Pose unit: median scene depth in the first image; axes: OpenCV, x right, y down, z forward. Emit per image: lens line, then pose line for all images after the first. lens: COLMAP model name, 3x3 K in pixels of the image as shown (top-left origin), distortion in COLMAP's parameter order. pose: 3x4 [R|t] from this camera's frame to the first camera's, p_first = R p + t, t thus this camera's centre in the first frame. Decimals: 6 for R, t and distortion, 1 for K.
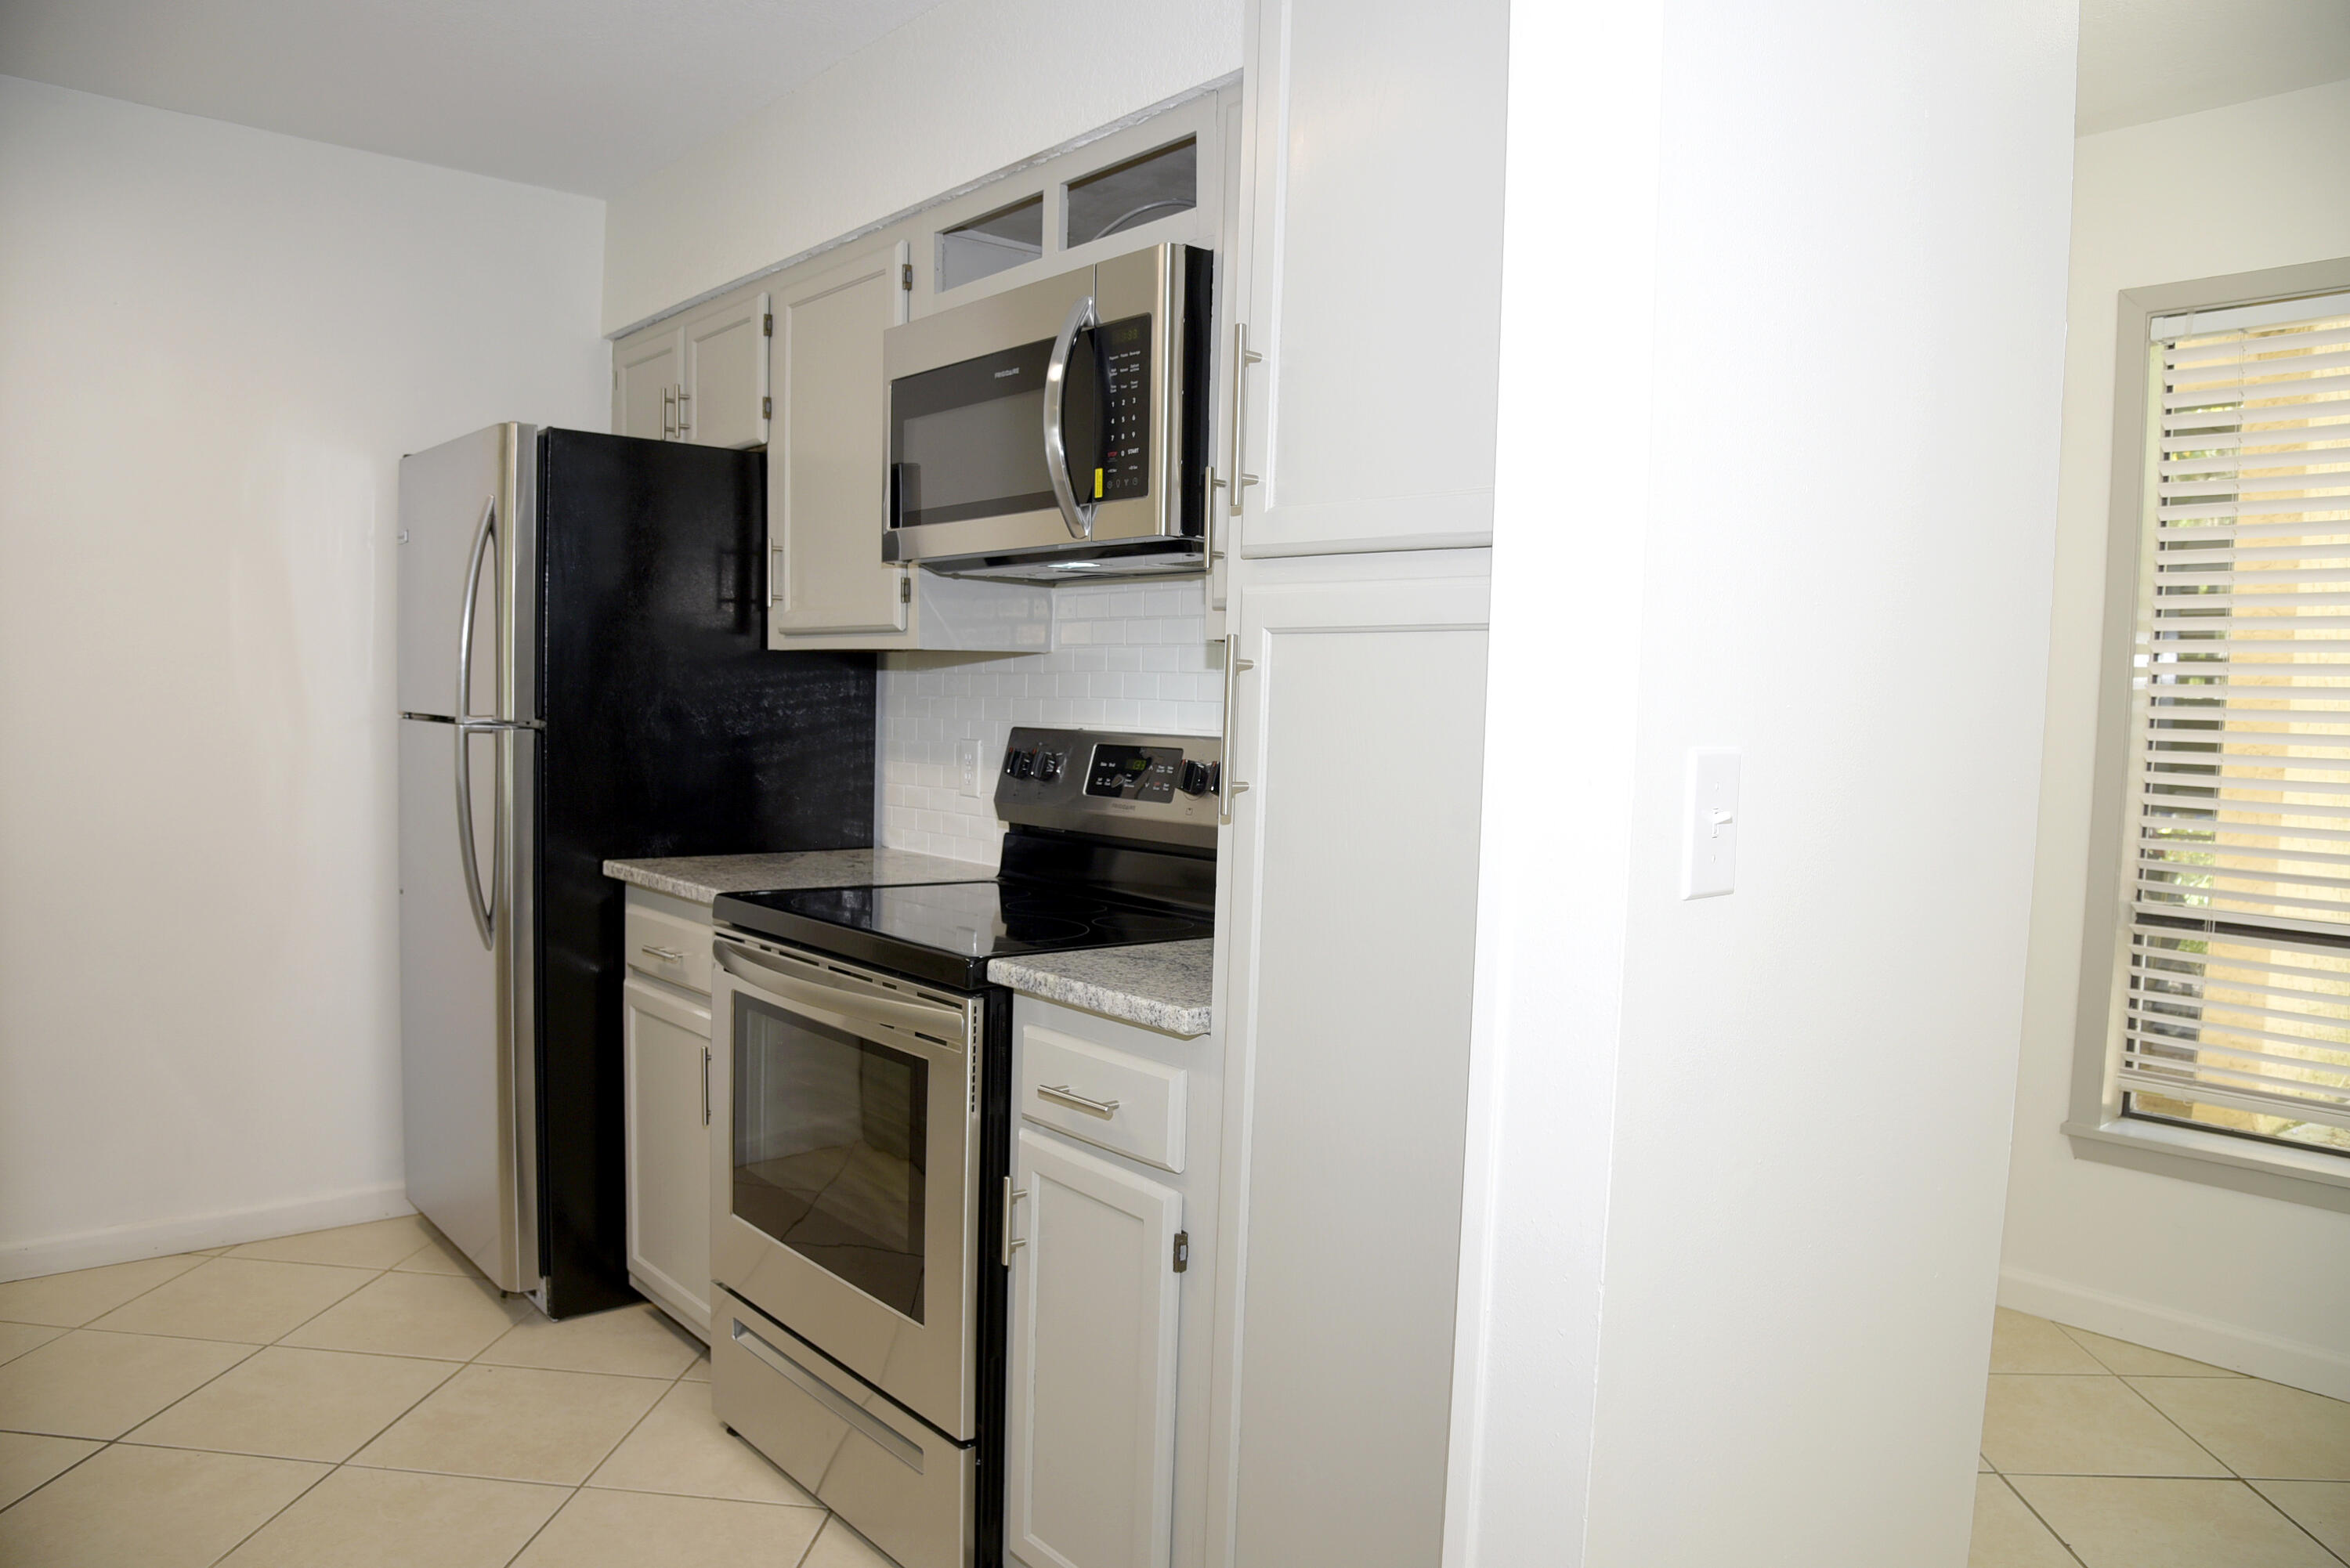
lens RADIAL K [[1616.7, 0, 1178.2], [0, 1616.7, 780.5], [0, 0, 1]] dist [-0.098007, 0.041447]
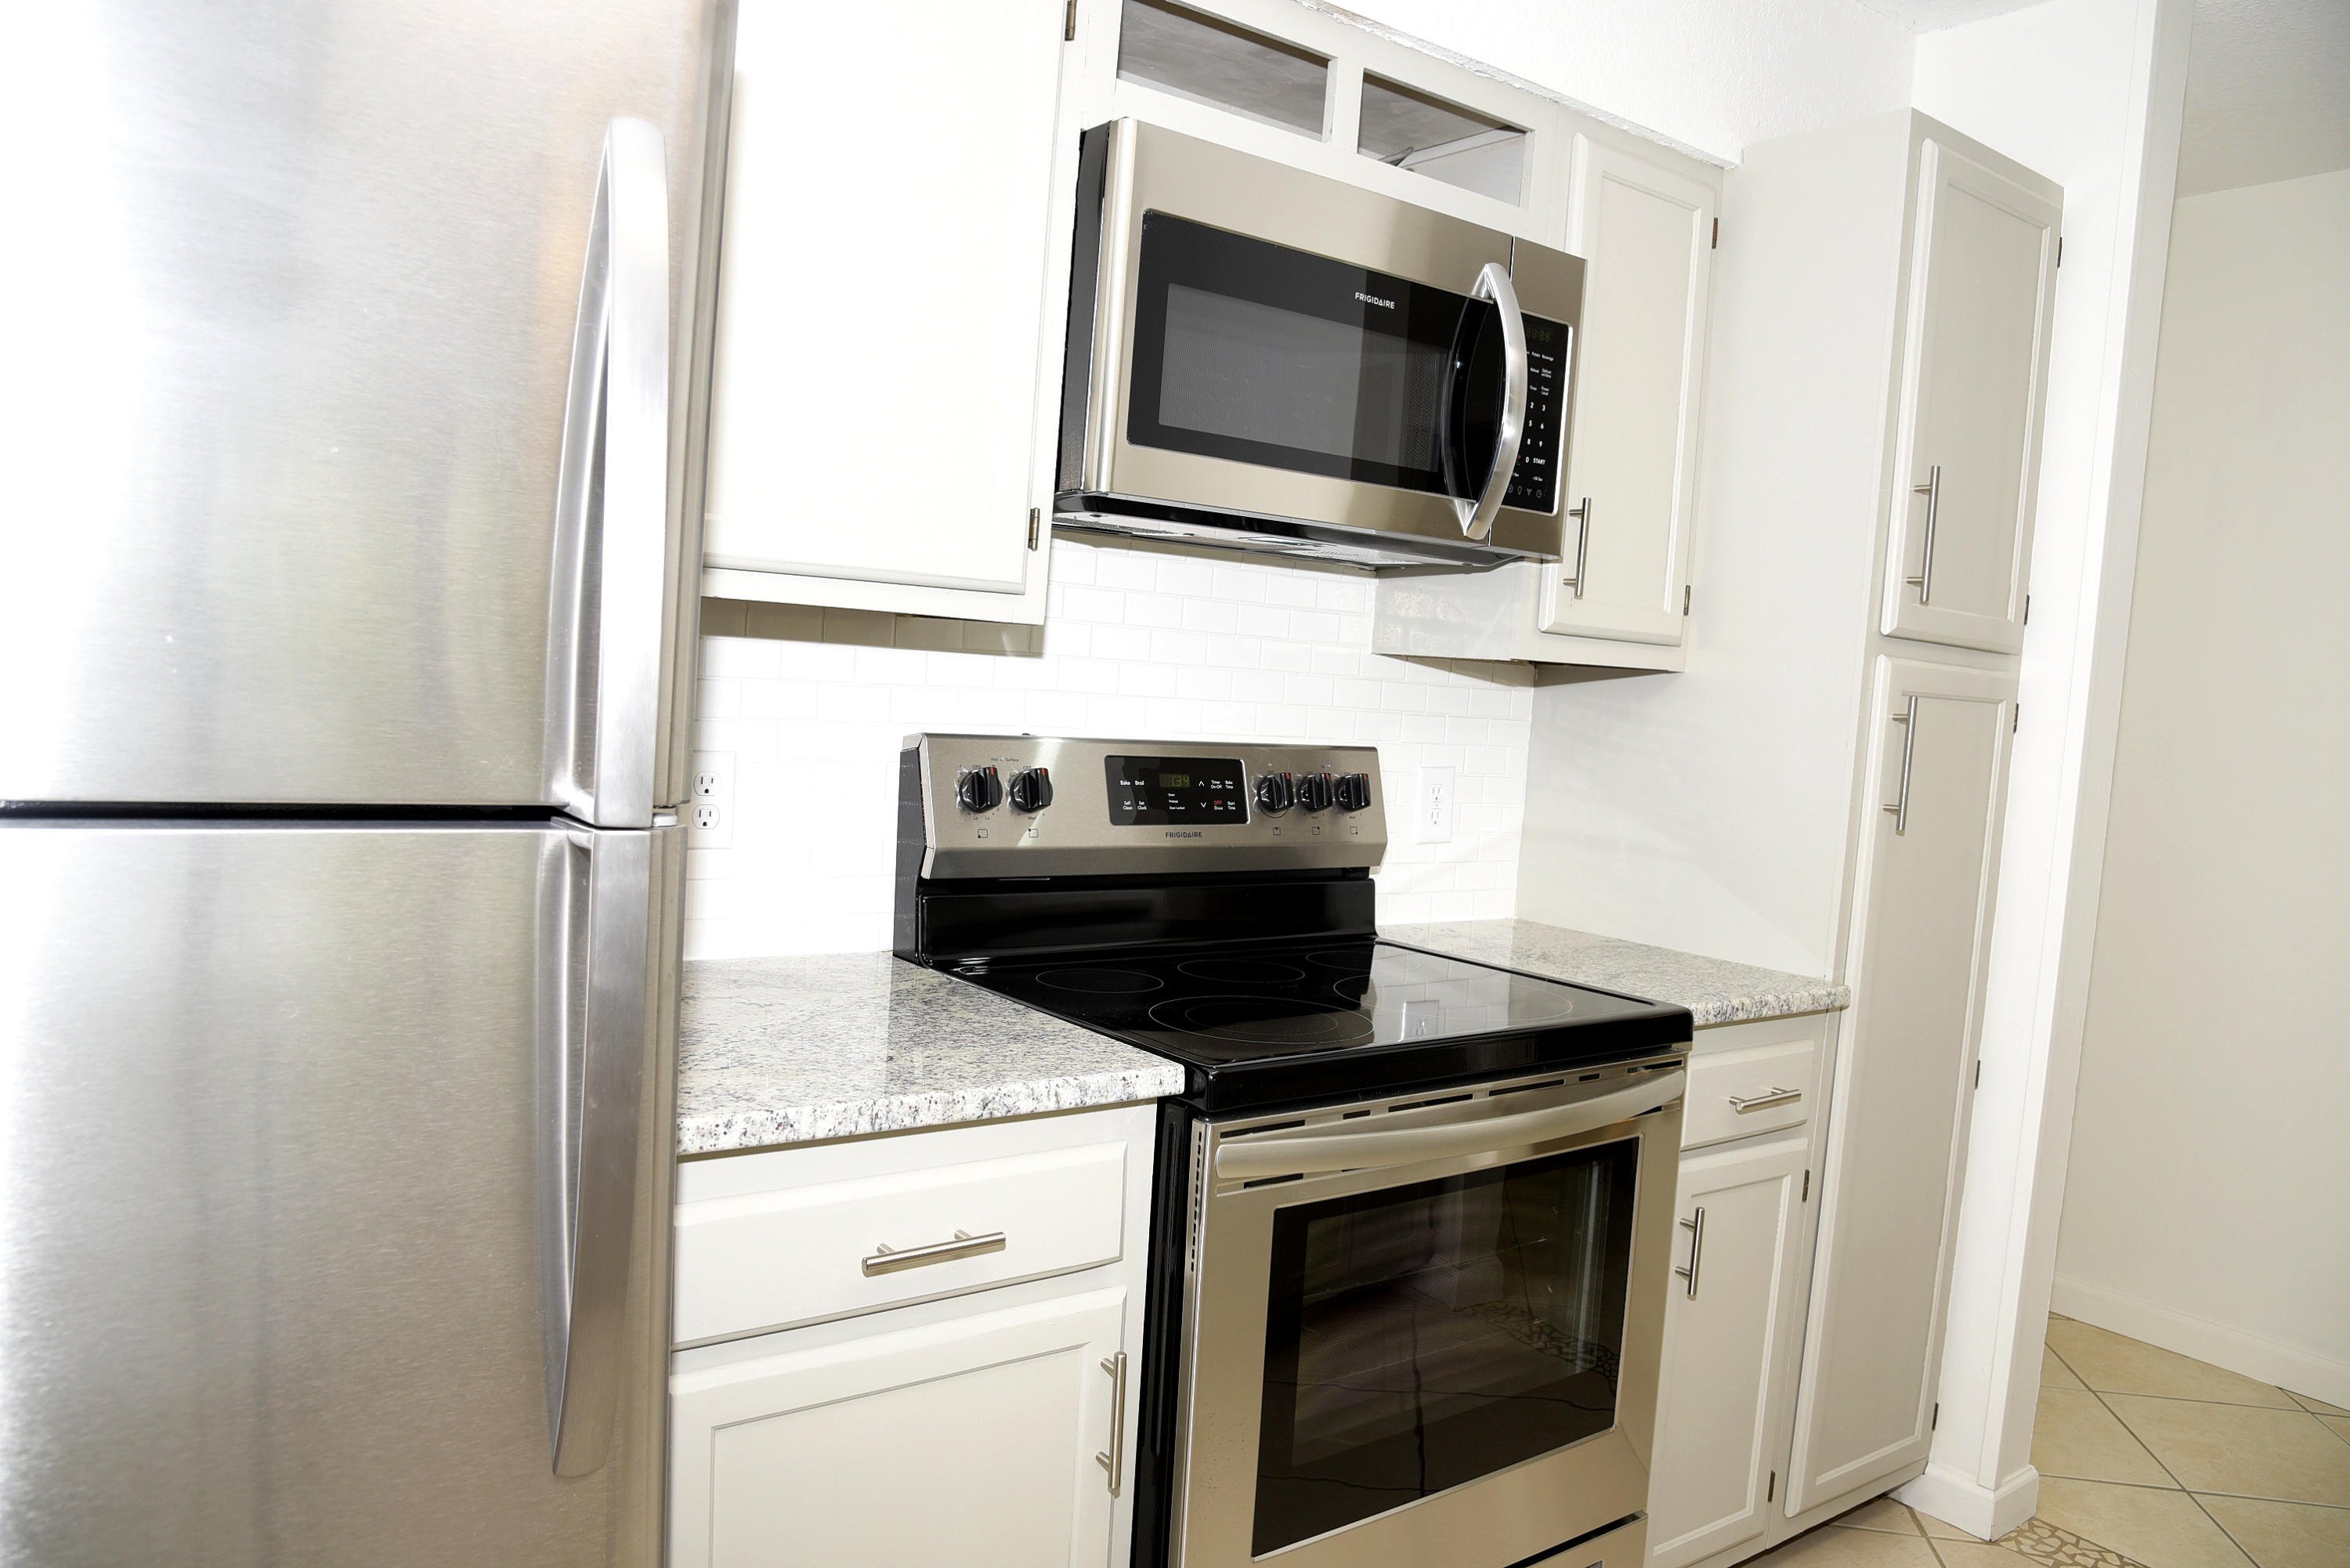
lens RADIAL K [[1616.7, 0, 1169.6], [0, 1616.7, 790.3], [0, 0, 1]] dist [-0.098007, 0.041447]
pose [[0.068356, -0.088794, 0.993702, -0.902939], [-0.012549, 0.995876, 0.089852, -0.084207], [-0.997582, -0.018612, 0.066959, 1.038711]]
